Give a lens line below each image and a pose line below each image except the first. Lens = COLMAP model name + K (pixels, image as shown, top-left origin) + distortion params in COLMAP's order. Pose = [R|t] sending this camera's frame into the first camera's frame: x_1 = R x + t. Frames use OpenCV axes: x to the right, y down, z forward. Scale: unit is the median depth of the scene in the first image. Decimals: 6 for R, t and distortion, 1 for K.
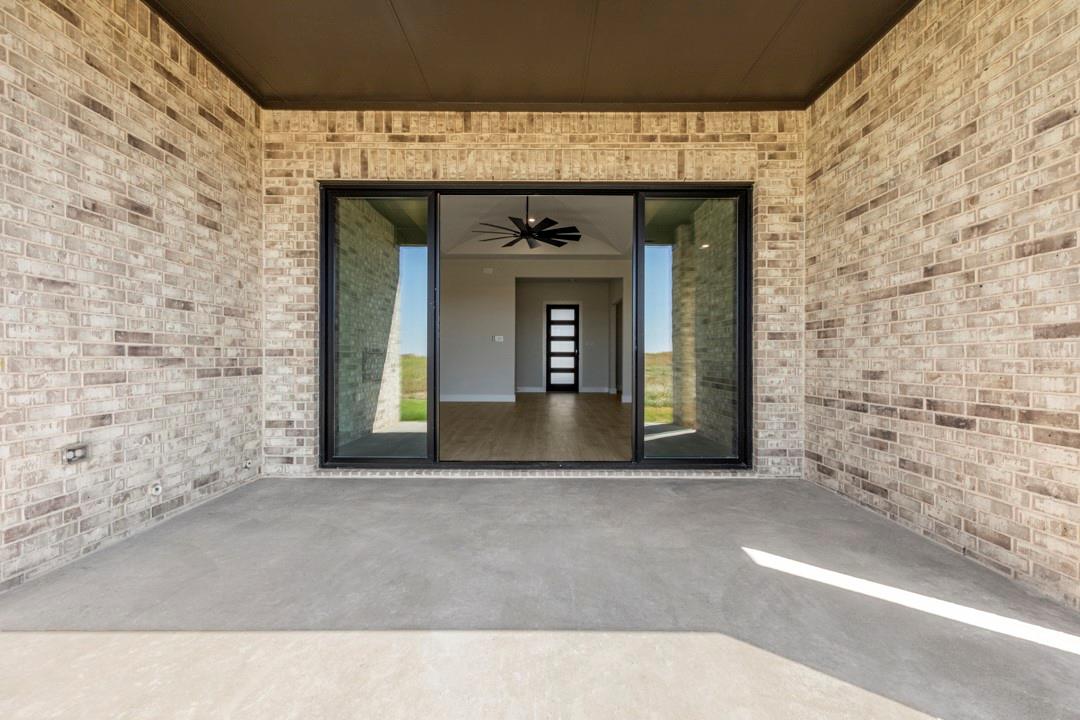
lens RADIAL K [[454.4, 0, 540.0], [0, 454.4, 360.0], [0, 0, 1]] dist [0.004492, -0.000539]
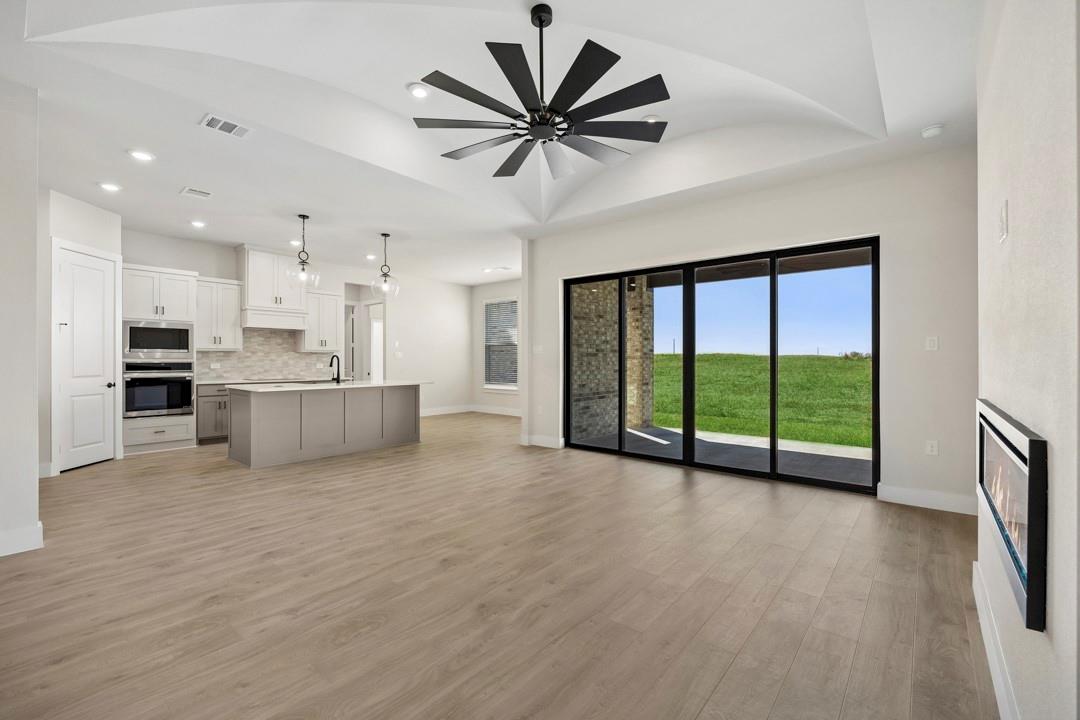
lens RADIAL K [[456.7, 0, 540.0], [0, 456.7, 360.0], [0, 0, 1]] dist [-0.001614, -0.000218]
pose [[-0.765044, -0.003509, 0.643968, -0.703135], [-0.001453, 0.999992, 0.003723, -0.116142], [-0.643976, 0.001912, -0.765043, 3.014223]]
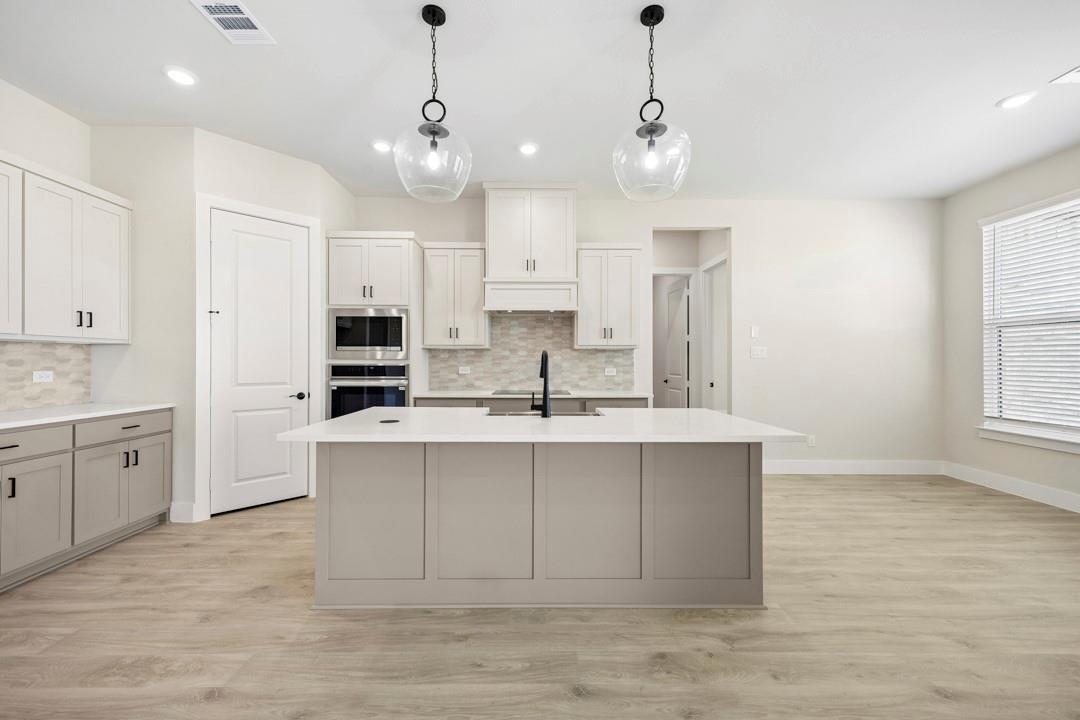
lens RADIAL K [[438.3, 0, 540.0], [0, 438.3, 360.0], [0, 0, 1]] dist [0.003821, -0.000105]
pose [[-0.010072, -0.000081, 0.999949, 0.472407], [0.001158, 0.999999, 0.000092, -0.111164], [-0.999949, 0.001159, -0.010072, 2.053790]]
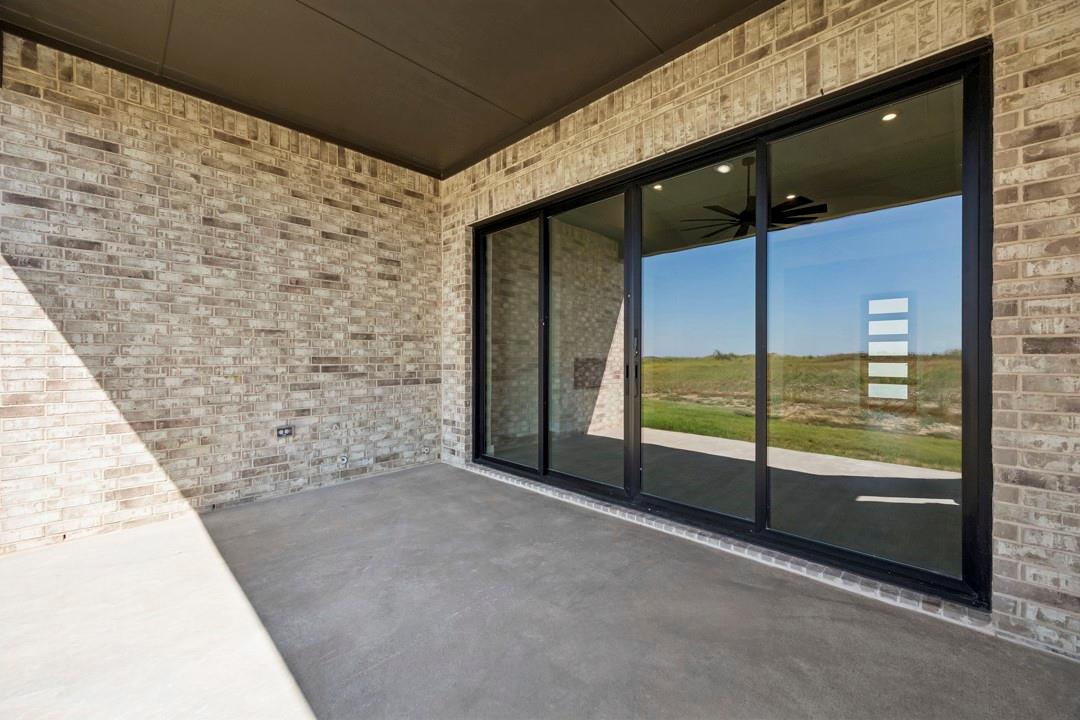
lens RADIAL K [[424.6, 0, 540.0], [0, 424.6, 360.0], [0, 0, 1]] dist [0.002330, -0.000152]
pose [[0.713444, 0.002001, -0.700710, 0.553371], [-0.001662, 0.999998, 0.001164, -0.045834], [0.700710, 0.000334, 0.713446, 0.402545]]
